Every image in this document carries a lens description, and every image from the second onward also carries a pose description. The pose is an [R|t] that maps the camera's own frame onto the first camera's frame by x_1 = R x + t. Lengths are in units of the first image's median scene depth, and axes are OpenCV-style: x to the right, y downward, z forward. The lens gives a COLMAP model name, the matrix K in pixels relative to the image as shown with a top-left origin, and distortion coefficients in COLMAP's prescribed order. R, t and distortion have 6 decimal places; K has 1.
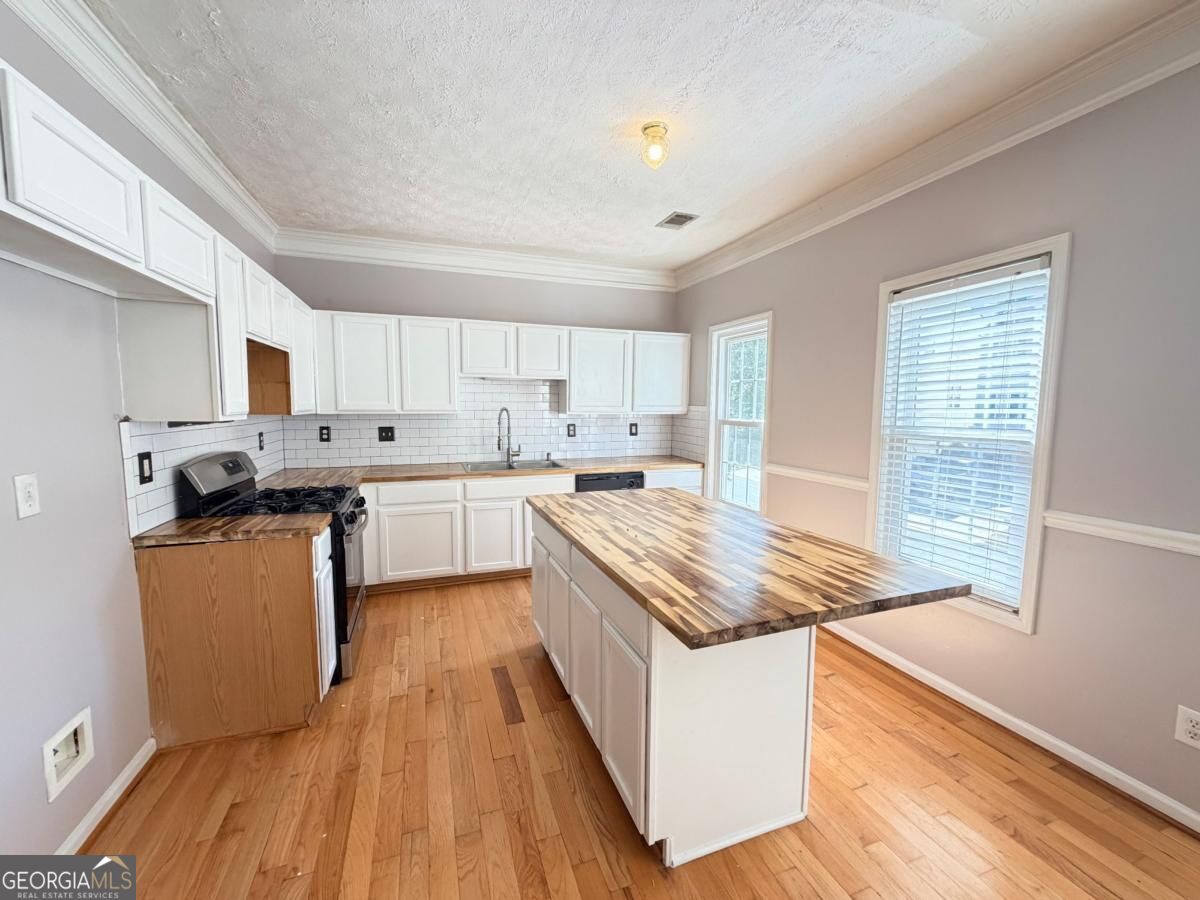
lens RADIAL K [[483.7, 0, 596.7], [0, 483.7, 452.9], [0, 0, 1]] dist [0.000115, 0.000037]
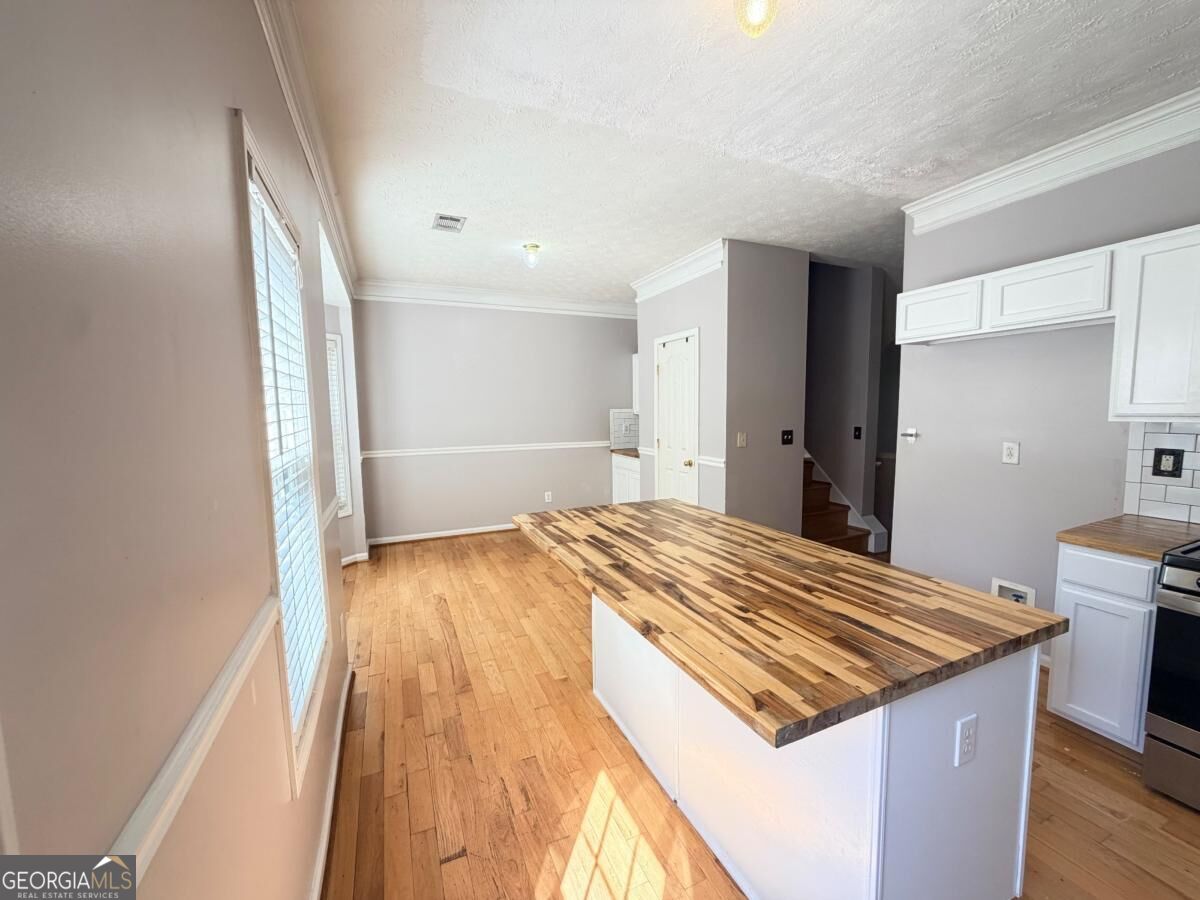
lens RADIAL K [[483.7, 0, 596.7], [0, 483.7, 452.9], [0, 0, 1]] dist [0.000115, 0.000037]
pose [[-0.997680, 0.013103, -0.066803, 0.436401], [0.000247, 0.981991, 0.188926, -0.196996], [0.068075, 0.188472, -0.979716, 1.963286]]
